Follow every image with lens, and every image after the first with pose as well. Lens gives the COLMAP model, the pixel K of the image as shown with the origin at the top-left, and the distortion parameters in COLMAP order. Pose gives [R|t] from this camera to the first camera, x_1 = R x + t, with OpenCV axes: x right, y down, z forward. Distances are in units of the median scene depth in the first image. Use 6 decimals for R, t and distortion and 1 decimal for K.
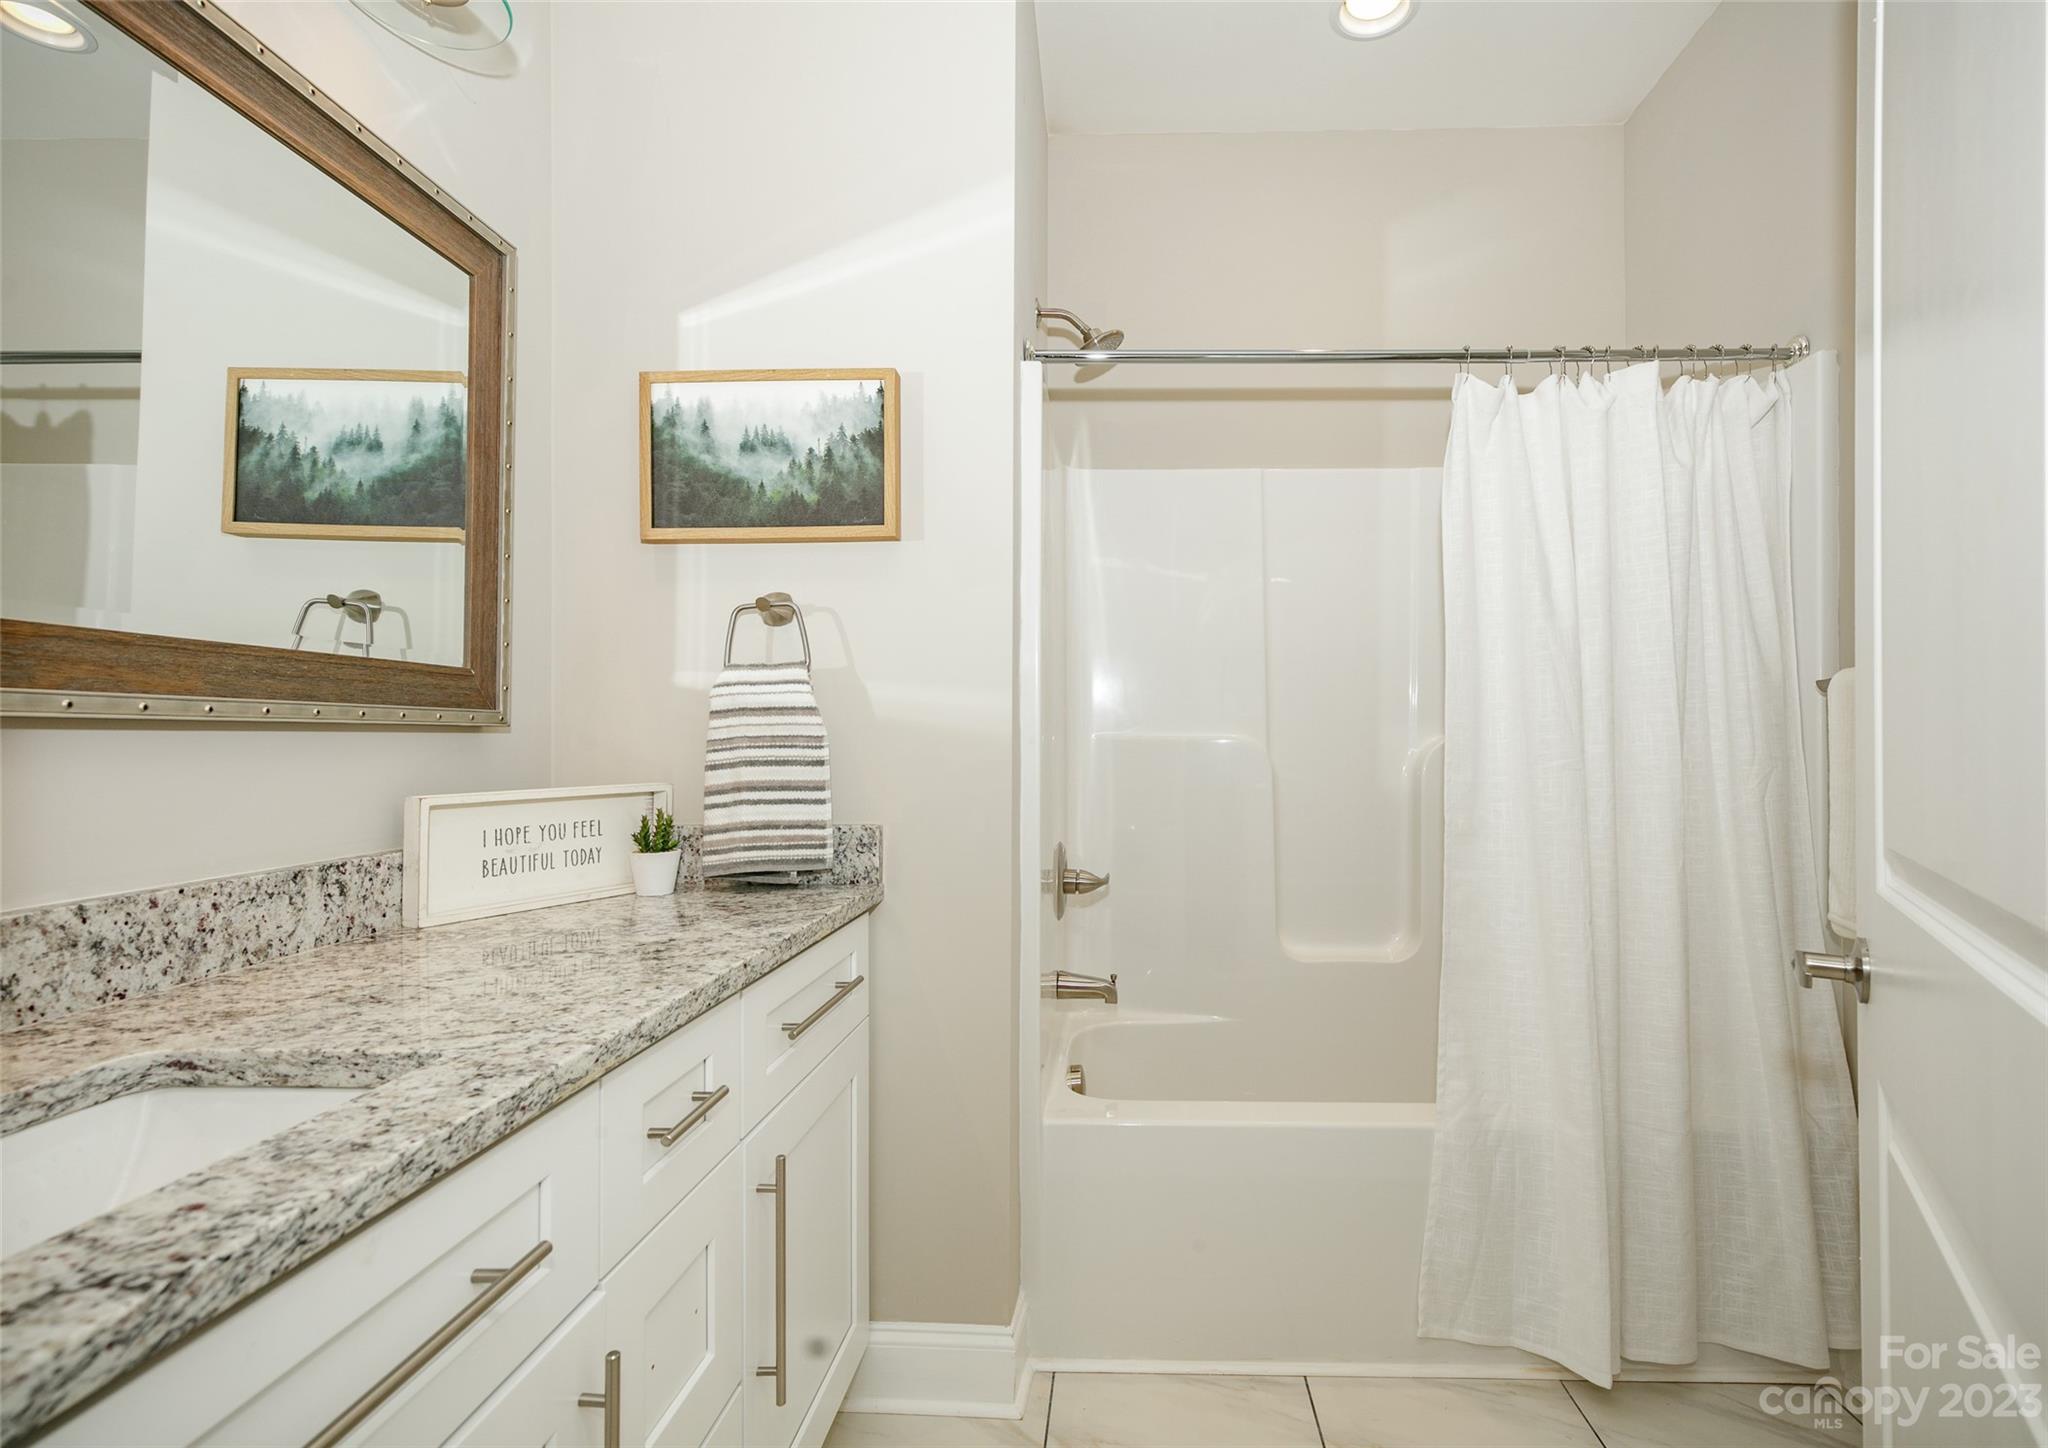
lens RADIAL K [[952.8, 0, 1033.7], [0, 952.8, 722.9], [0, 0, 1]] dist [0.011235, -0.001293]
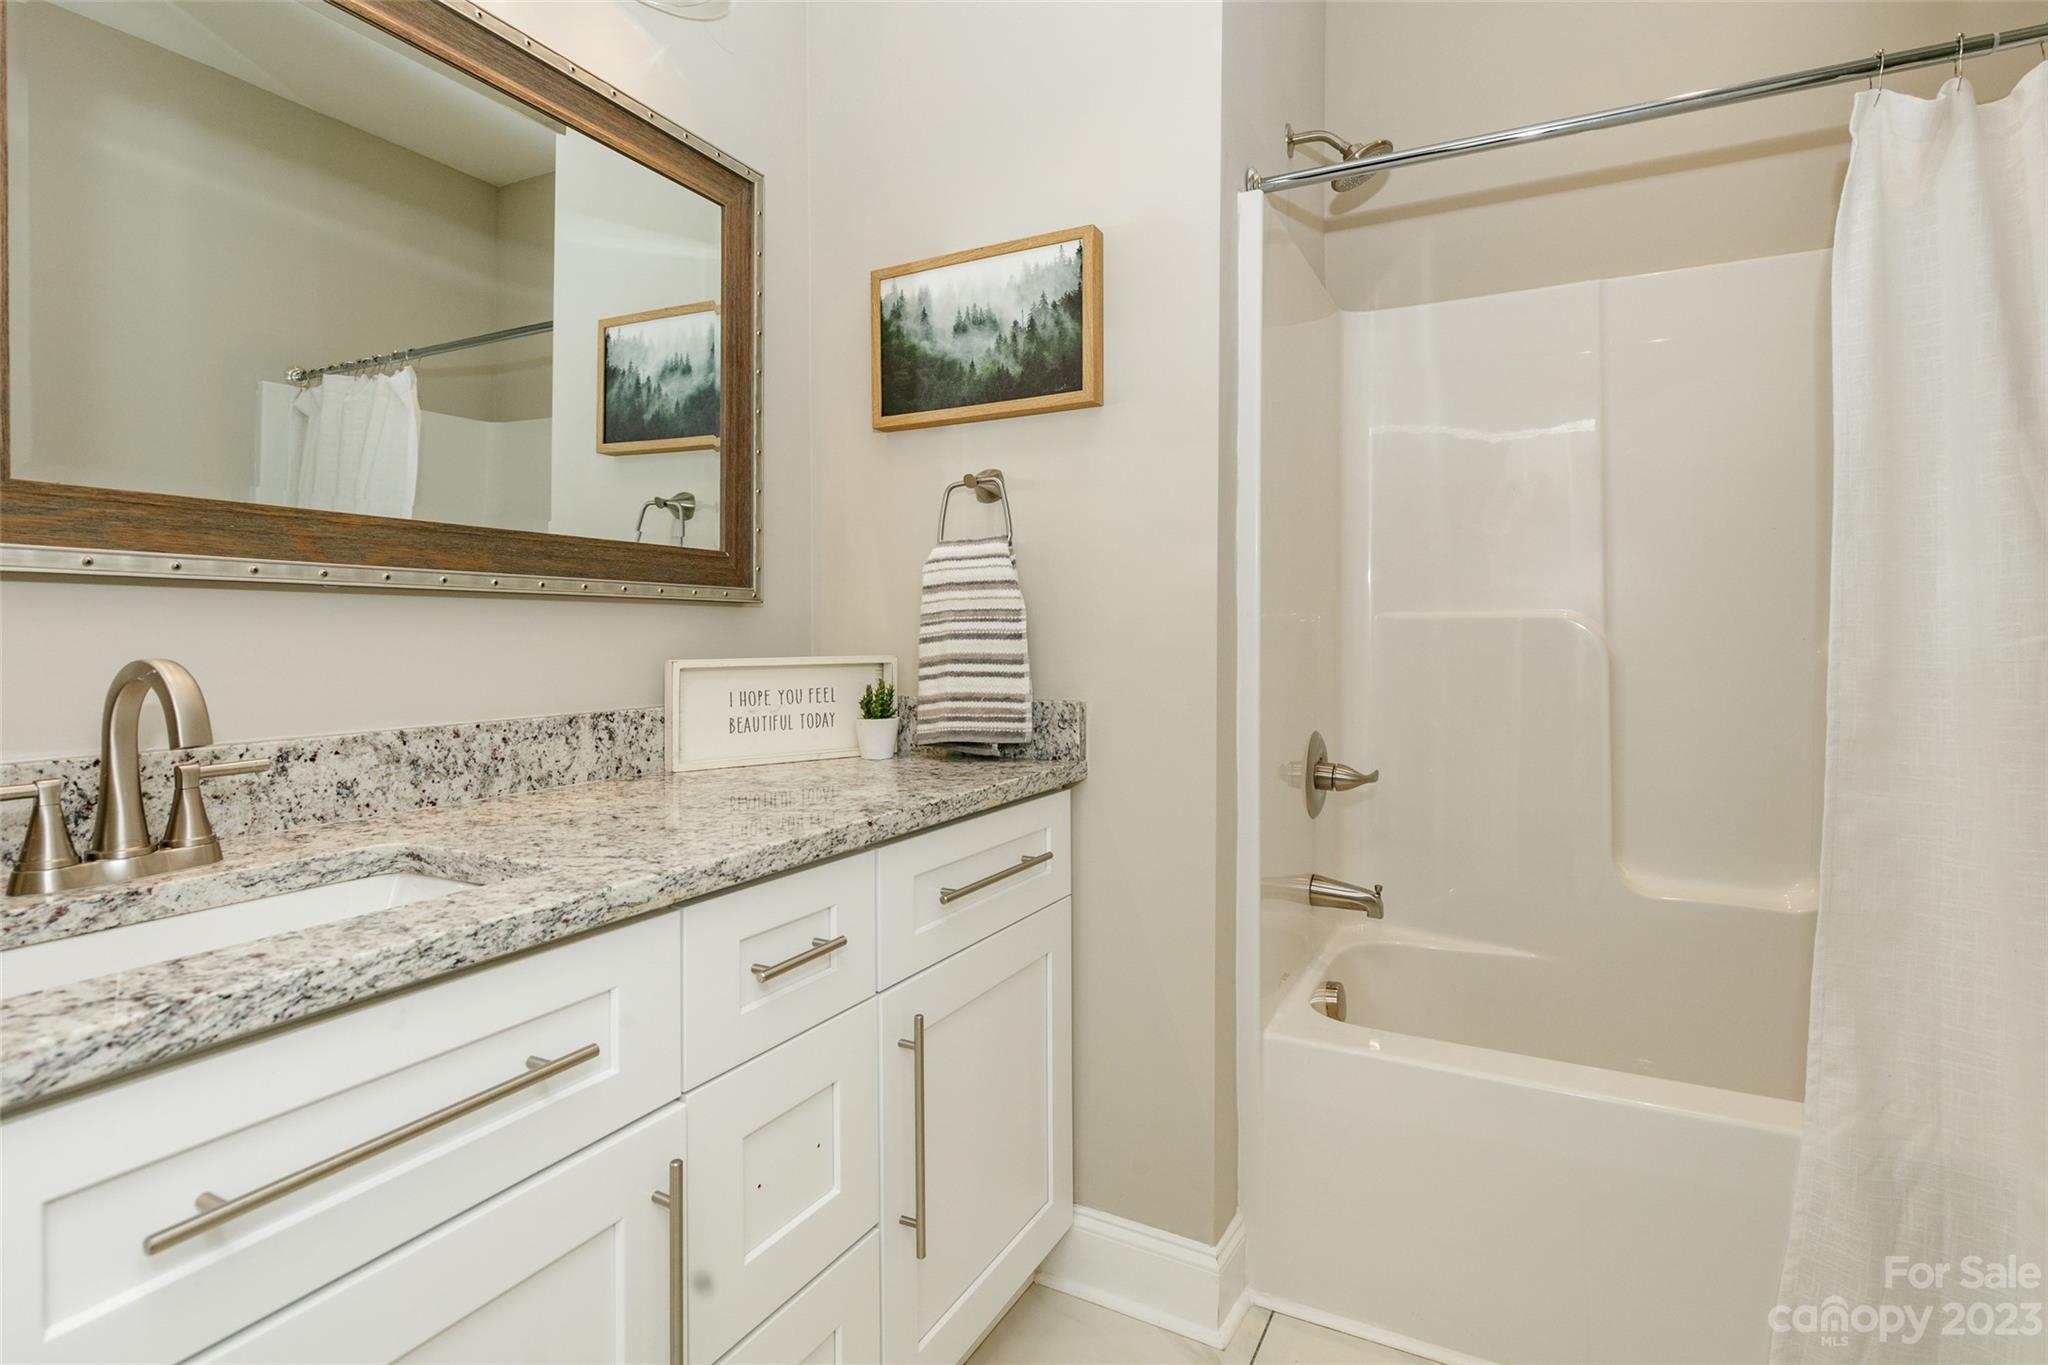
lens RADIAL K [[945.9, 0, 1019.3], [0, 945.9, 636.6], [0, 0, 1]] dist [0.012024, -0.002445]
pose [[0.911886, 0.002028, -0.410439, 0.182918], [0.005195, 0.999851, 0.016482, 0.025959], [0.410412, -0.017162, 0.911739, 0.098872]]
